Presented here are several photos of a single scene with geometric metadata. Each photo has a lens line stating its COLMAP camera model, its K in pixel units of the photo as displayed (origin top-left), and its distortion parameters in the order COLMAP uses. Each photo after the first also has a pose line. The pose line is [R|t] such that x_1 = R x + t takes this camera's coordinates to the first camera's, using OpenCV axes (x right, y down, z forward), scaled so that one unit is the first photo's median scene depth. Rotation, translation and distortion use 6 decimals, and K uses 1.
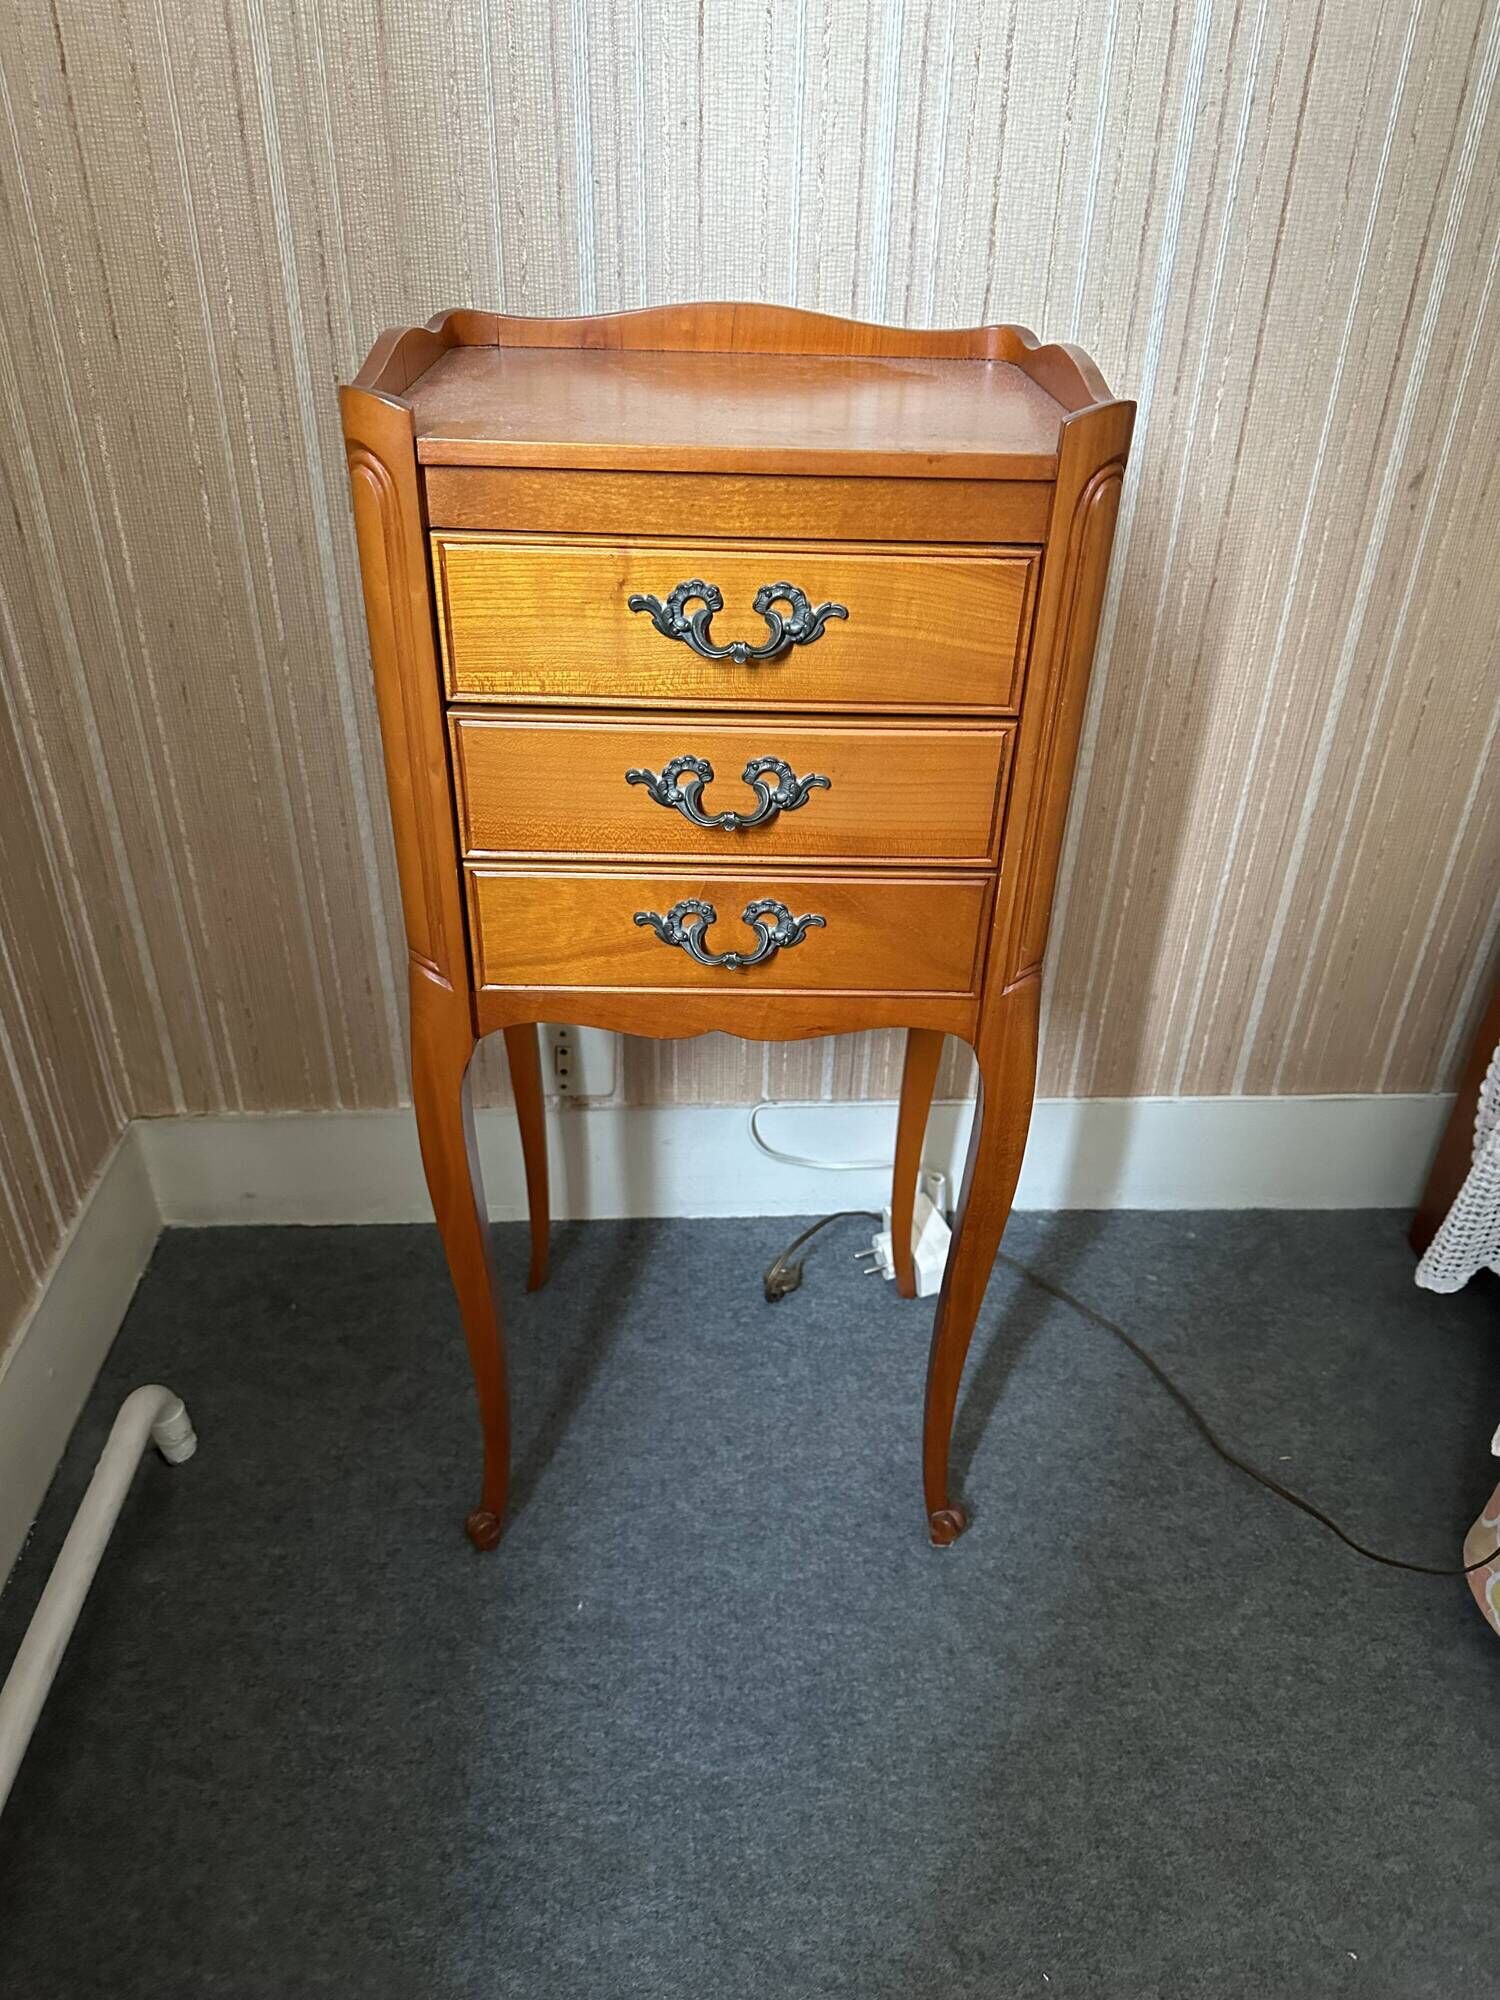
lens RADIAL K [[1522.9, 0, 755.7], [0, 1522.9, 992.9], [0, 0, 1]] dist [0.007759, -0.021398]
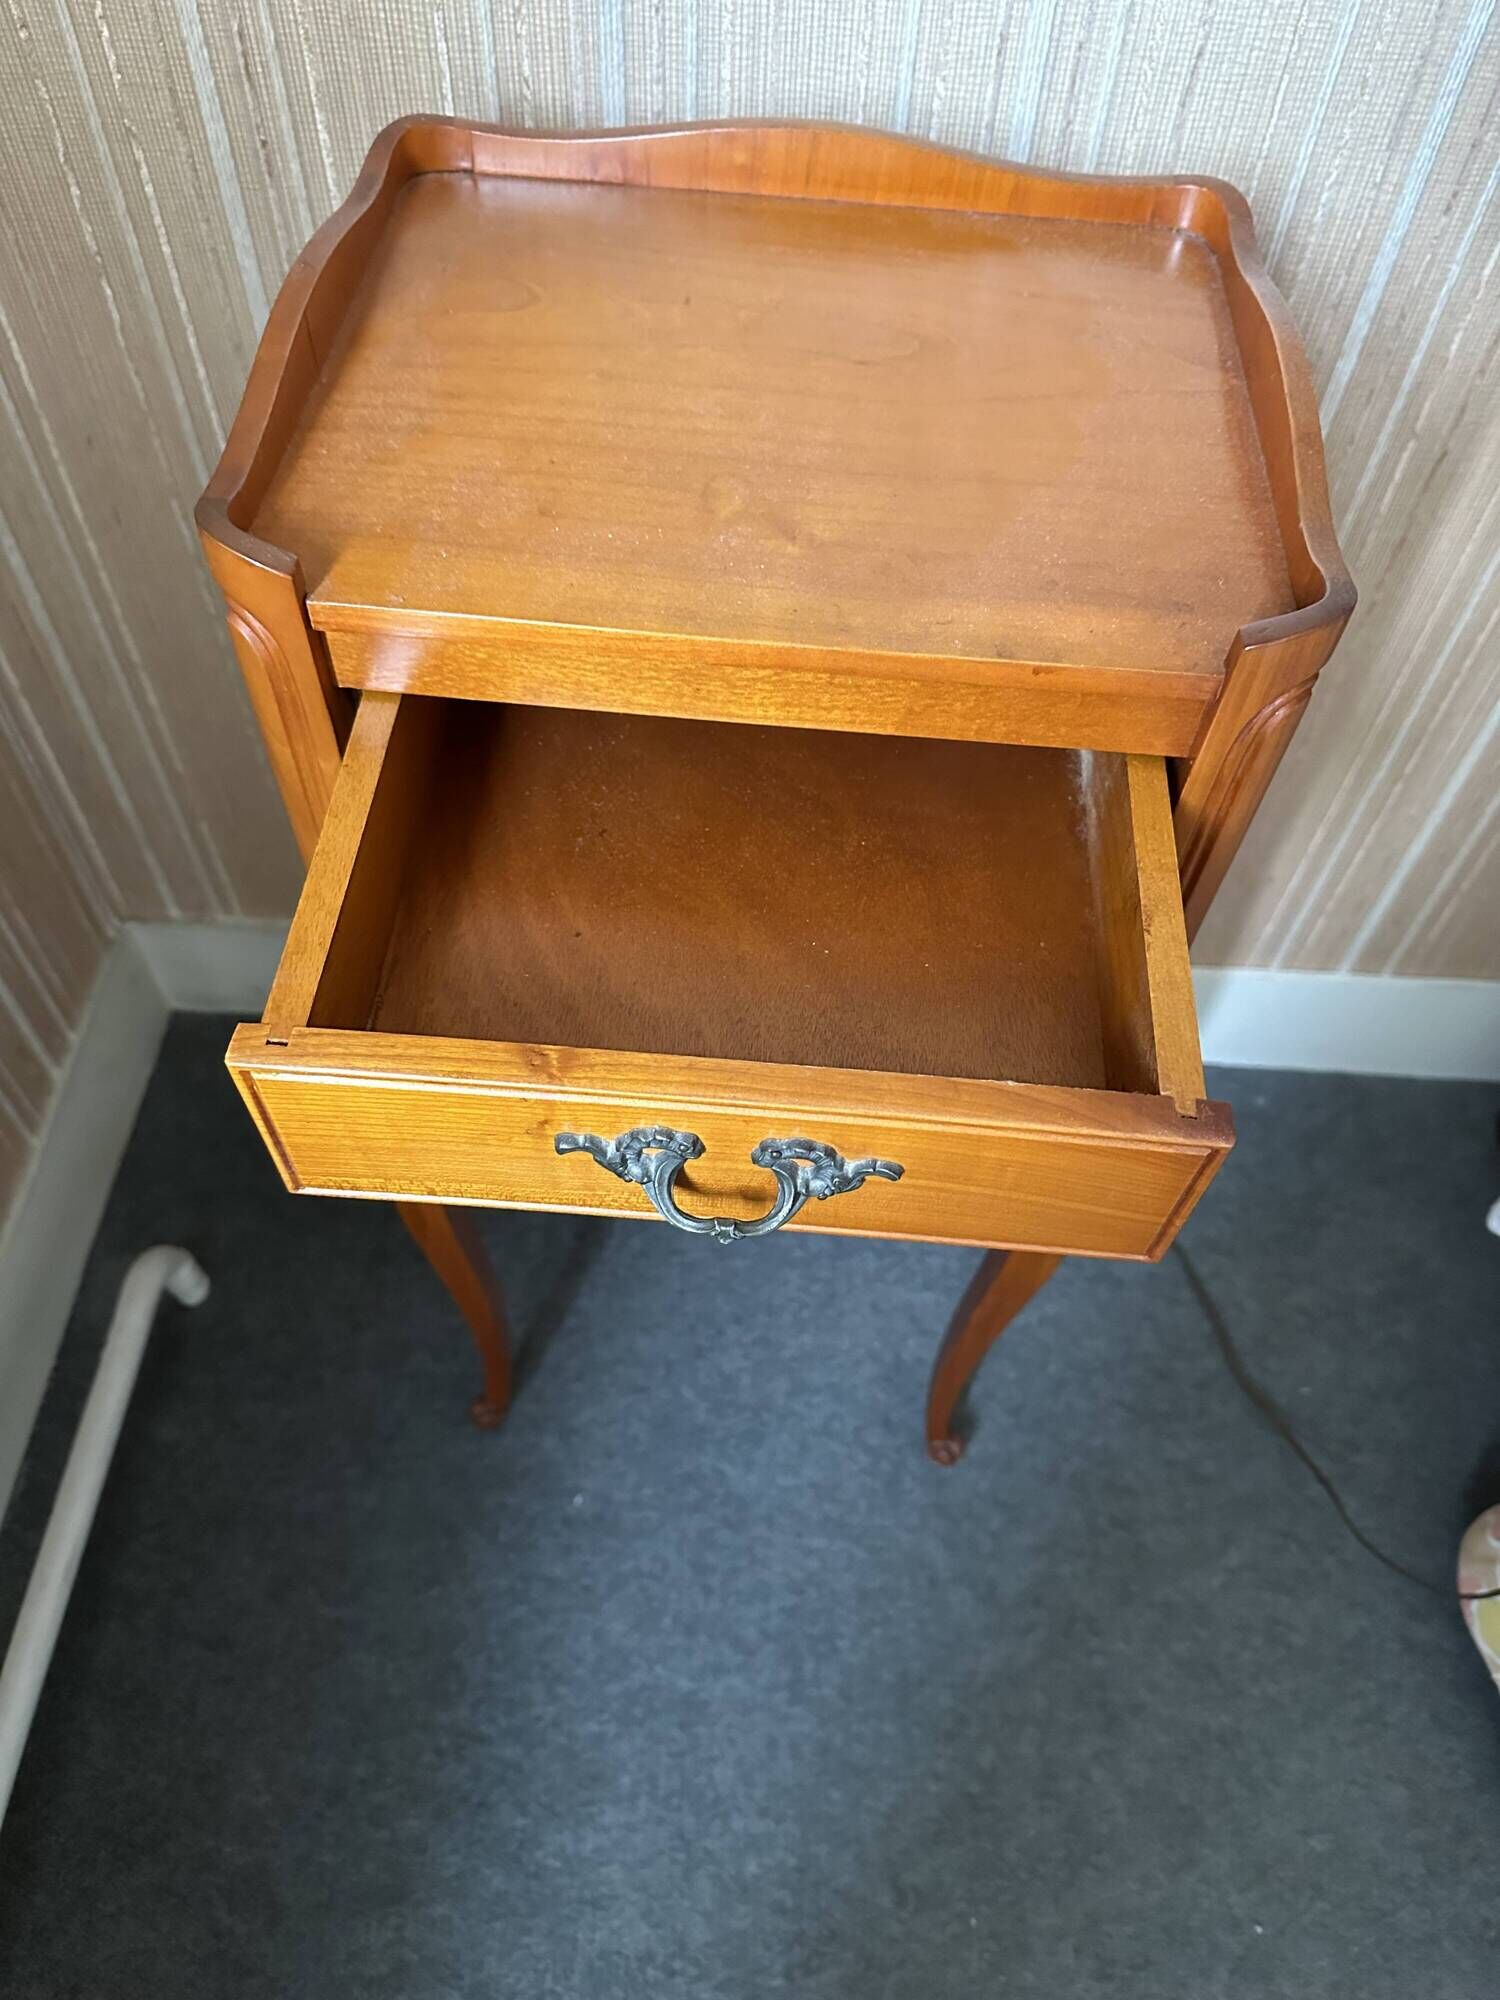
lens RADIAL K [[1537.6, 0, 747.4], [0, 1537.6, 1028.5], [0, 0, 1]] dist [-0.006211, -0.008569]
pose [[0.995415, 0.084374, -0.045066, 0.019246], [-0.059521, 0.915157, 0.398679, -0.318450], [0.074880, -0.394168, 0.915983, 0.188515]]
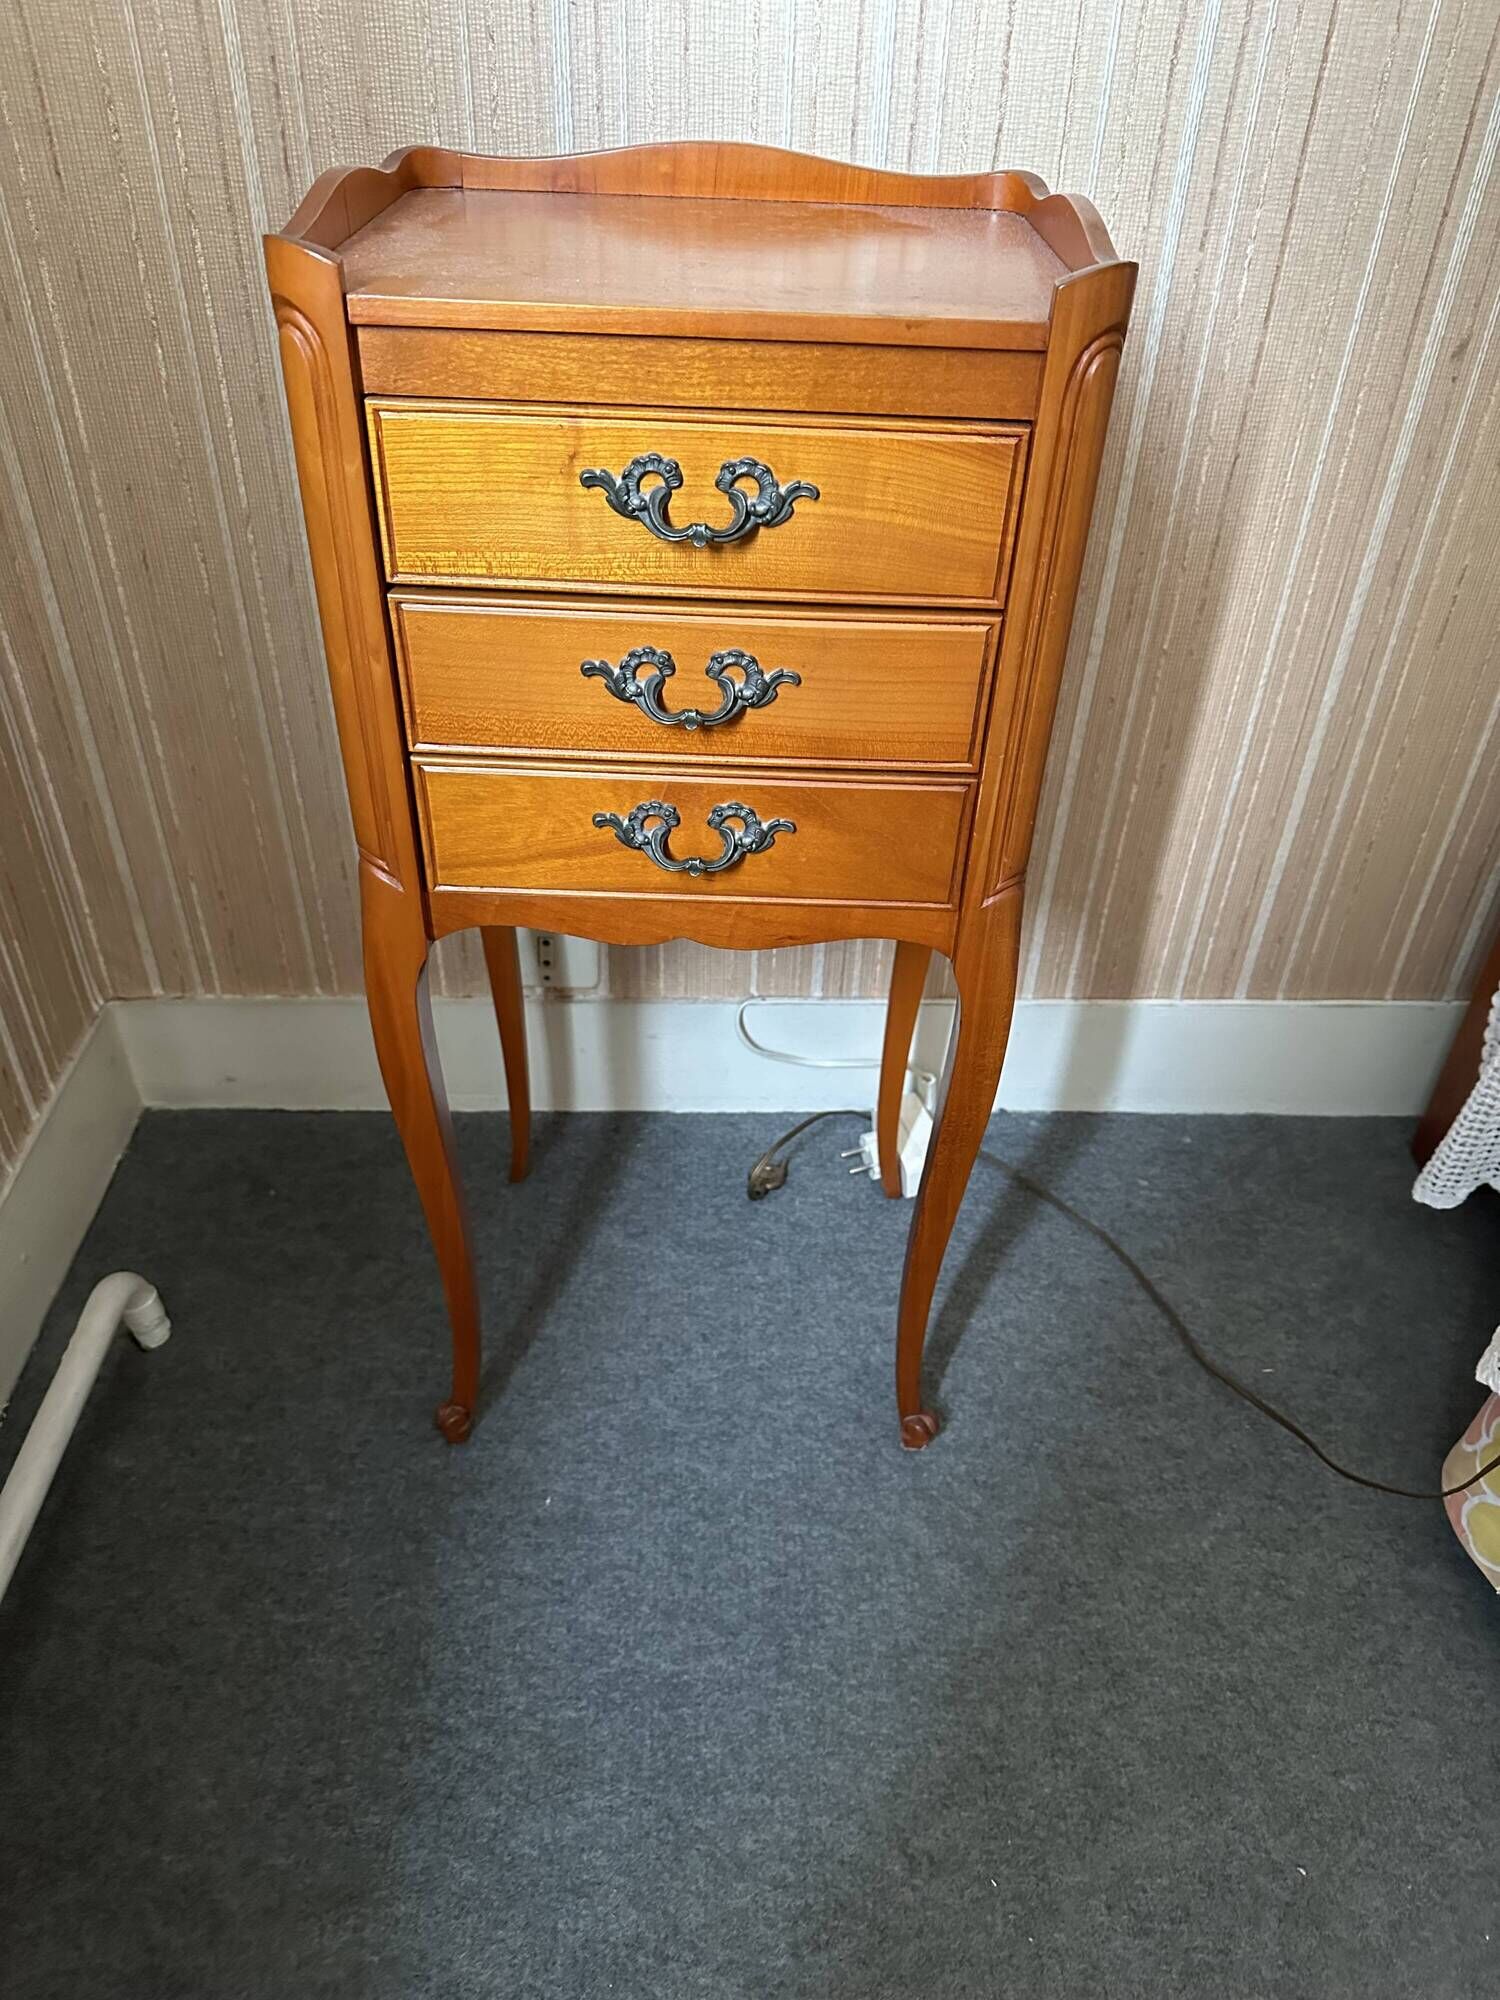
lens RADIAL K [[1522.9, 0, 755.7], [0, 1522.9, 992.9], [0, 0, 1]] dist [0.007759, -0.021398]
pose [[0.999615, 0.021449, -0.017615, 0.032218], [-0.019838, 0.996009, 0.087025, -0.020169], [0.019411, -0.086642, 0.996050, 0.037284]]
